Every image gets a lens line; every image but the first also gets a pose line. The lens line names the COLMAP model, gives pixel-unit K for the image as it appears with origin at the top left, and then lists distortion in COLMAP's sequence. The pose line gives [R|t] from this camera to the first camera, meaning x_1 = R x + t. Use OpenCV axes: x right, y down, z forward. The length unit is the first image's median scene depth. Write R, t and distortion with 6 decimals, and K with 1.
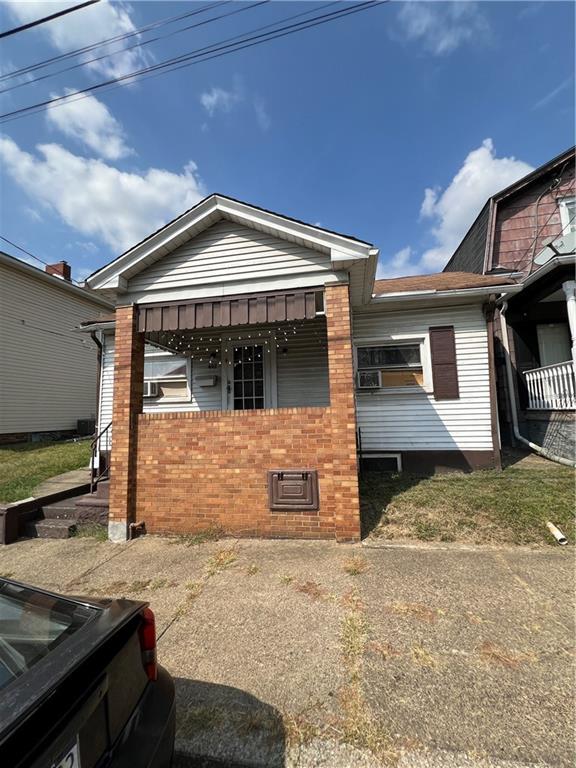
lens RADIAL K [[307.8, 0, 286.0], [0, 307.8, 381.7], [0, 0, 1]] dist [0.001363, 0.000169]
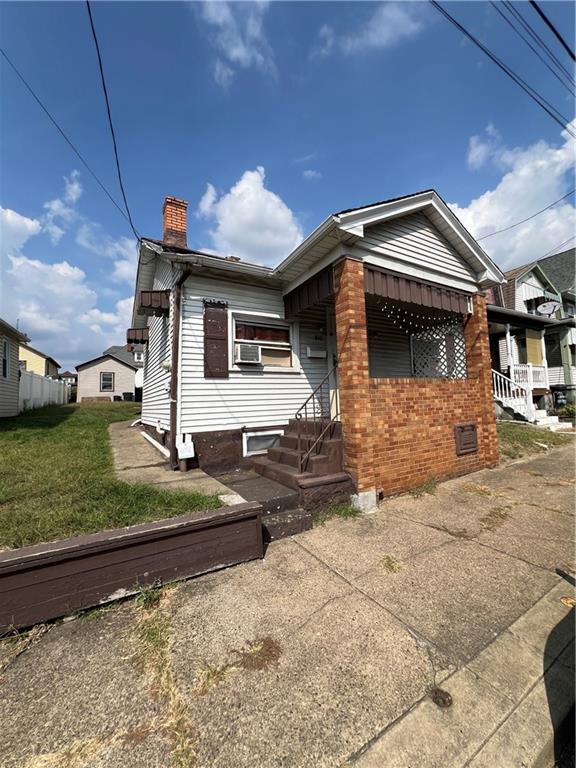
lens RADIAL K [[307.8, 0, 288.5], [0, 307.8, 381.8], [0, 0, 1]] dist [0.001363, 0.000169]
pose [[0.744949, 0.048735, 0.665339, -1.344223], [-0.056639, 0.998348, -0.009712, 0.145681], [-0.664713, -0.030449, 0.746478, 0.470317]]
